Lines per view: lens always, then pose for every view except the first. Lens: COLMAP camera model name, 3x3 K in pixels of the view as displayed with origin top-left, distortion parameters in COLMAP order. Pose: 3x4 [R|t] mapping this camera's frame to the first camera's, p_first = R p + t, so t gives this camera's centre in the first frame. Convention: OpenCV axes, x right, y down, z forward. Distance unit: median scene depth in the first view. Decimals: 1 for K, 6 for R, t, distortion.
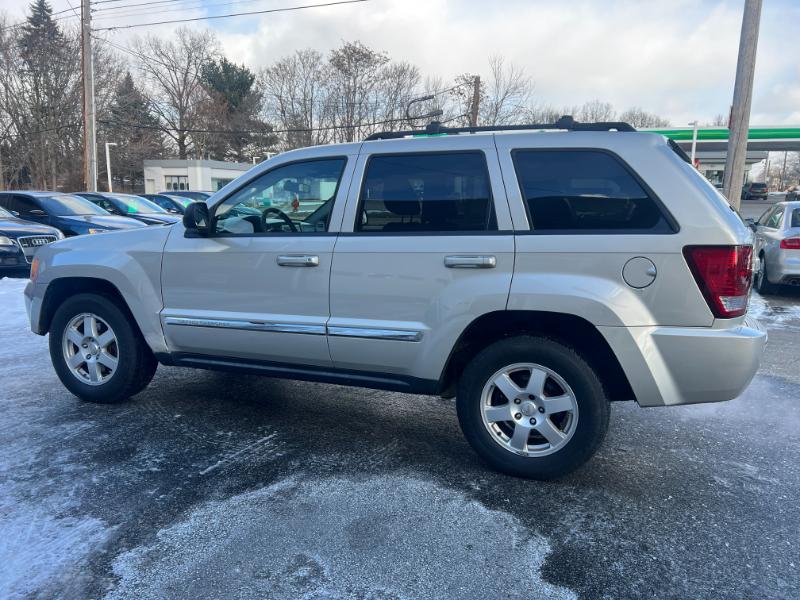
lens RADIAL K [[603.8, 0, 403.6], [0, 603.8, 302.5], [0, 0, 1]] dist [0.048919, -0.054516]
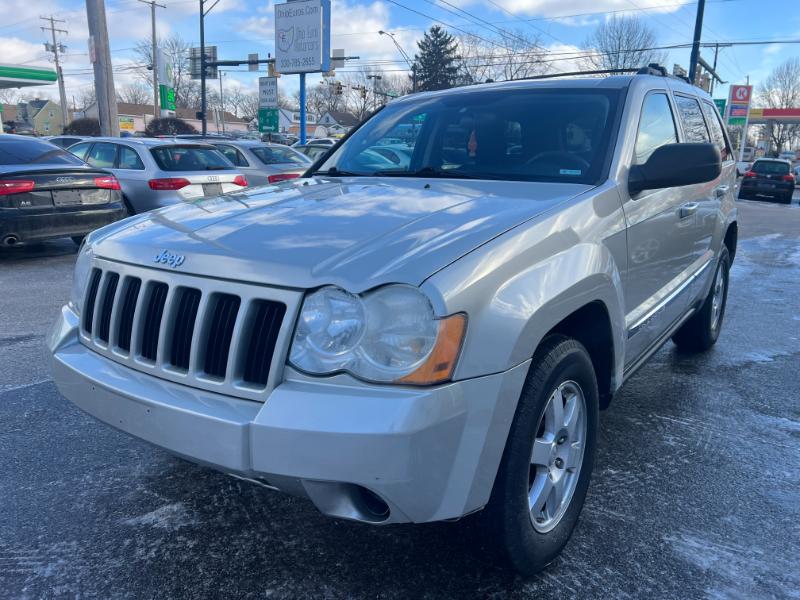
lens RADIAL K [[603.8, 0, 403.5], [0, 603.8, 303.3], [0, 0, 1]] dist [0.048919, -0.054516]
pose [[0.264757, -0.246881, 0.932177, -1.162631], [0.156370, 0.964870, 0.211127, -0.192631], [-0.951552, 0.089867, 0.294061, 1.160394]]
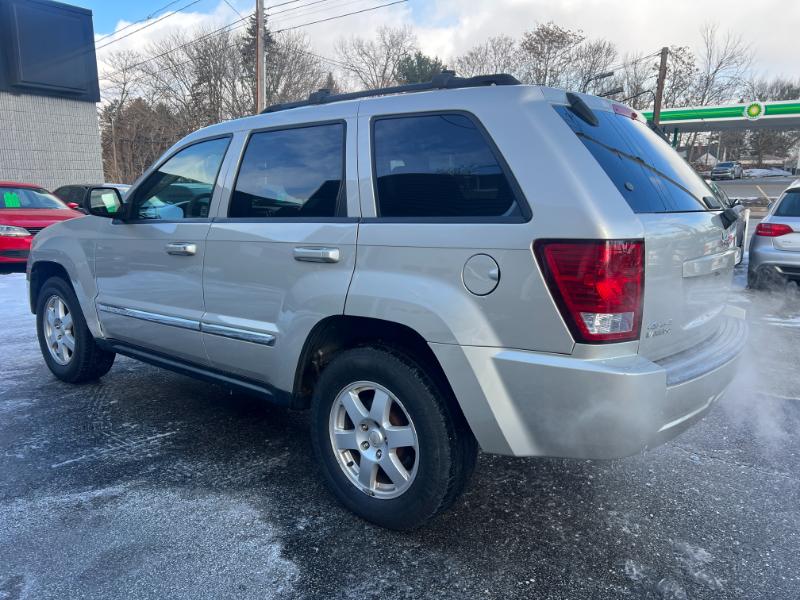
lens RADIAL K [[603.8, 0, 405.1], [0, 603.8, 296.3], [0, 0, 1]] dist [0.048919, -0.054516]
pose [[0.950708, 0.042993, -0.307092, 0.444770], [-0.040301, 0.999073, 0.015104, -0.025245], [0.307457, -0.001984, 0.951560, 0.224171]]
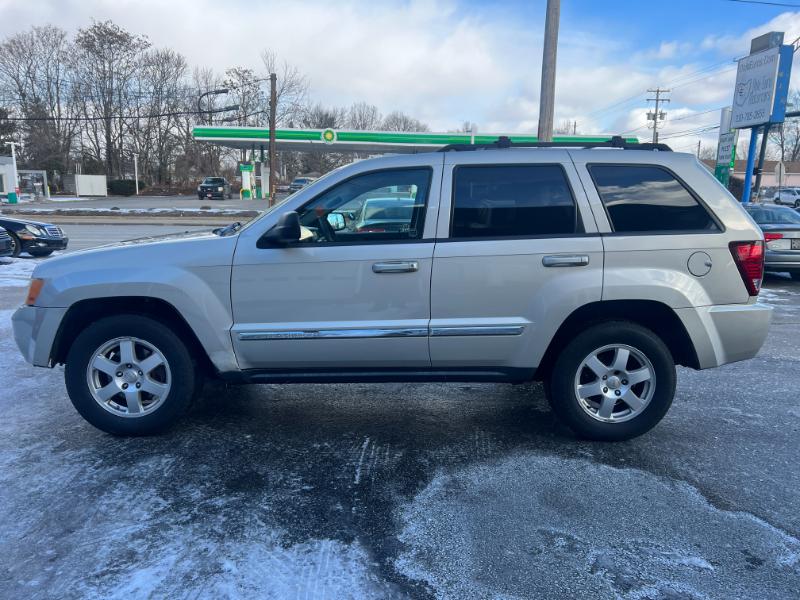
lens RADIAL K [[603.8, 0, 406.0], [0, 603.8, 304.4], [0, 0, 1]] dist [0.048919, -0.054516]
pose [[0.930043, -0.066573, 0.361371, -0.544563], [0.064004, 0.997767, 0.019090, -0.024629], [-0.361835, 0.005375, 0.932227, 0.033205]]
